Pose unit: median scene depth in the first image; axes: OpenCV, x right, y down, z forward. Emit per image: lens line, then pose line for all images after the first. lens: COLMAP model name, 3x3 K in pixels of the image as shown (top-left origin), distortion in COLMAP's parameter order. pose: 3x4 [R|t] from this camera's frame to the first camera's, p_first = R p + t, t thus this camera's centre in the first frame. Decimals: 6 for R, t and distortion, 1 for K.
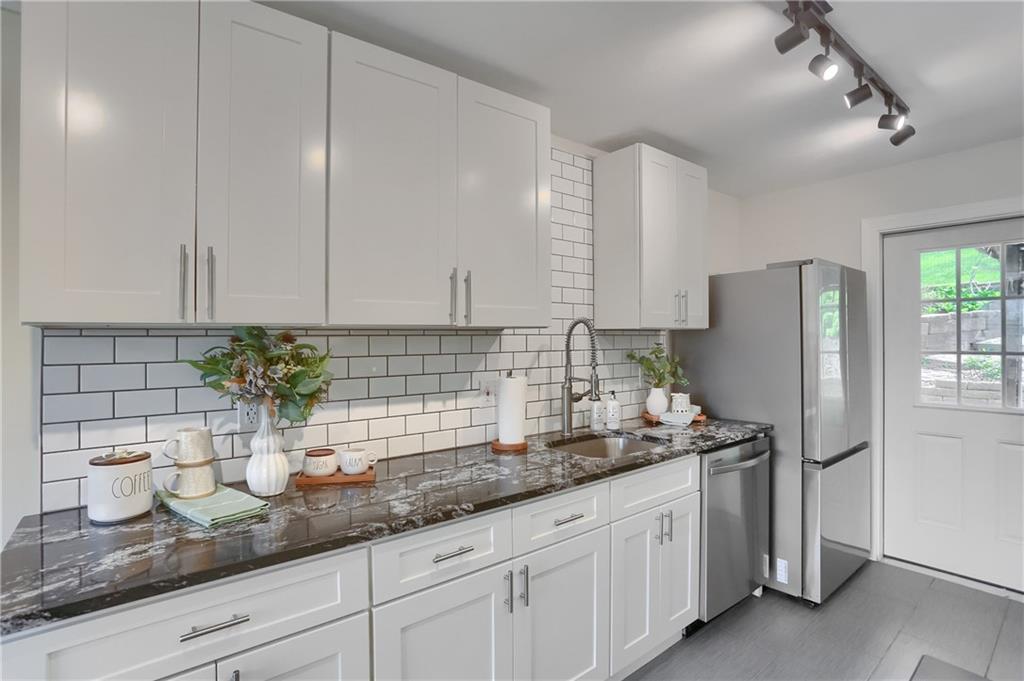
lens RADIAL K [[499.0, 0, 511.4], [0, 499.0, 342.7], [0, 0, 1]] dist [-0.075287, 0.031230]
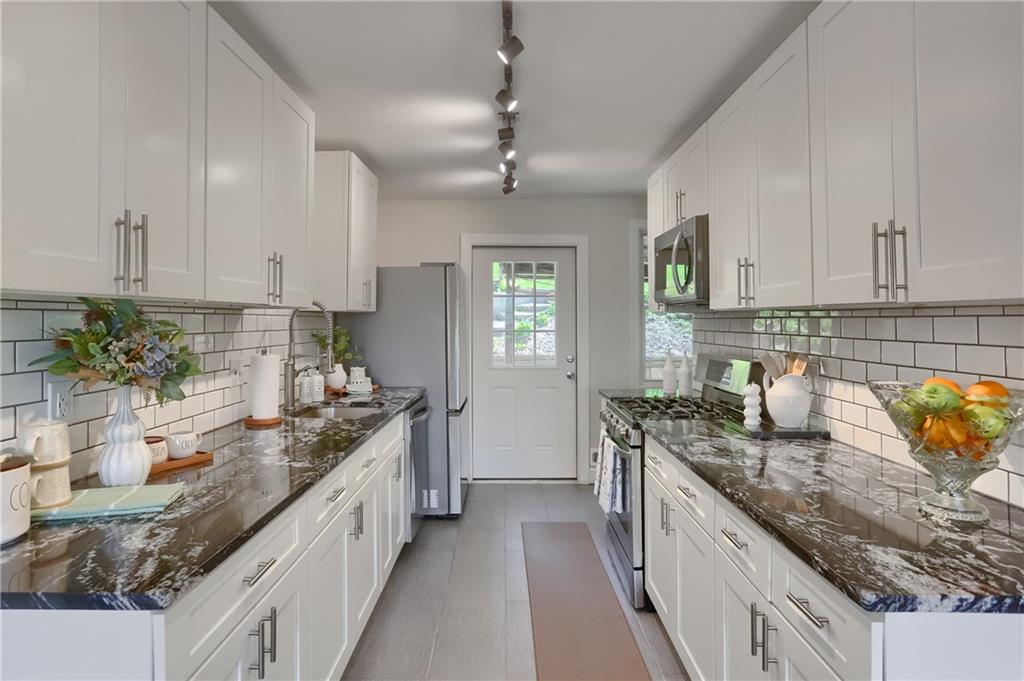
lens RADIAL K [[562.5, 0, 510.6], [0, 562.5, 308.7], [0, 0, 1]] dist [-0.070205, 0.041387]
pose [[0.621928, 0.025851, 0.782648, -0.605615], [-0.001218, 0.999486, -0.032046, 0.009185], [-0.783074, 0.018977, 0.621639, -0.126875]]
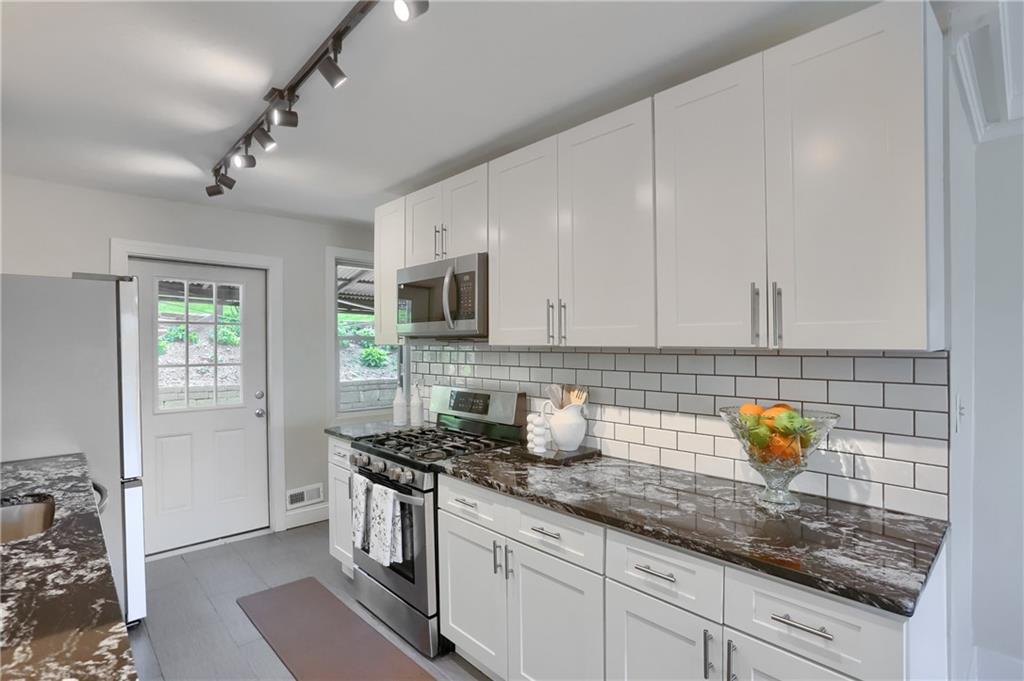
lens RADIAL K [[494.3, 0, 507.8], [0, 494.3, 344.0], [0, 0, 1]] dist [-0.064995, 0.030875]
pose [[-0.079721, 0.011597, 0.996750, -0.496852], [0.007263, 0.999913, -0.011053, -0.019967], [-0.996791, 0.006358, -0.079798, 0.357833]]
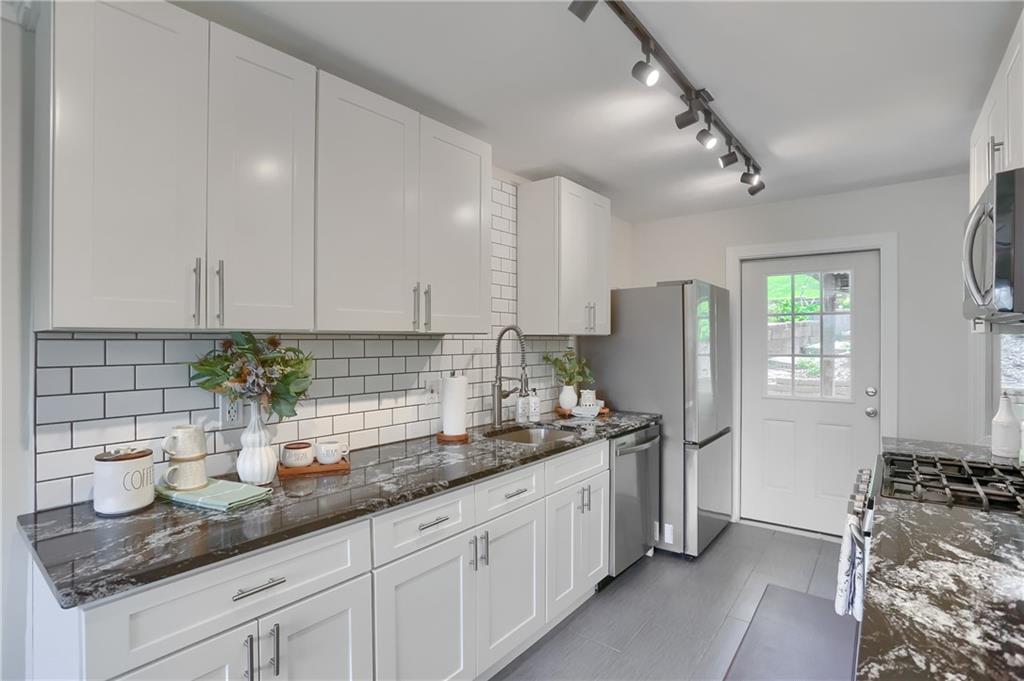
lens RADIAL K [[499.0, 0, 511.4], [0, 499.0, 342.7], [0, 0, 1]] dist [-0.075287, 0.031230]
pose [[0.973685, 0.006598, 0.227804, -0.136496], [-0.005846, 0.999975, -0.003975, -0.005229], [-0.227824, 0.002539, 0.973699, -0.143400]]
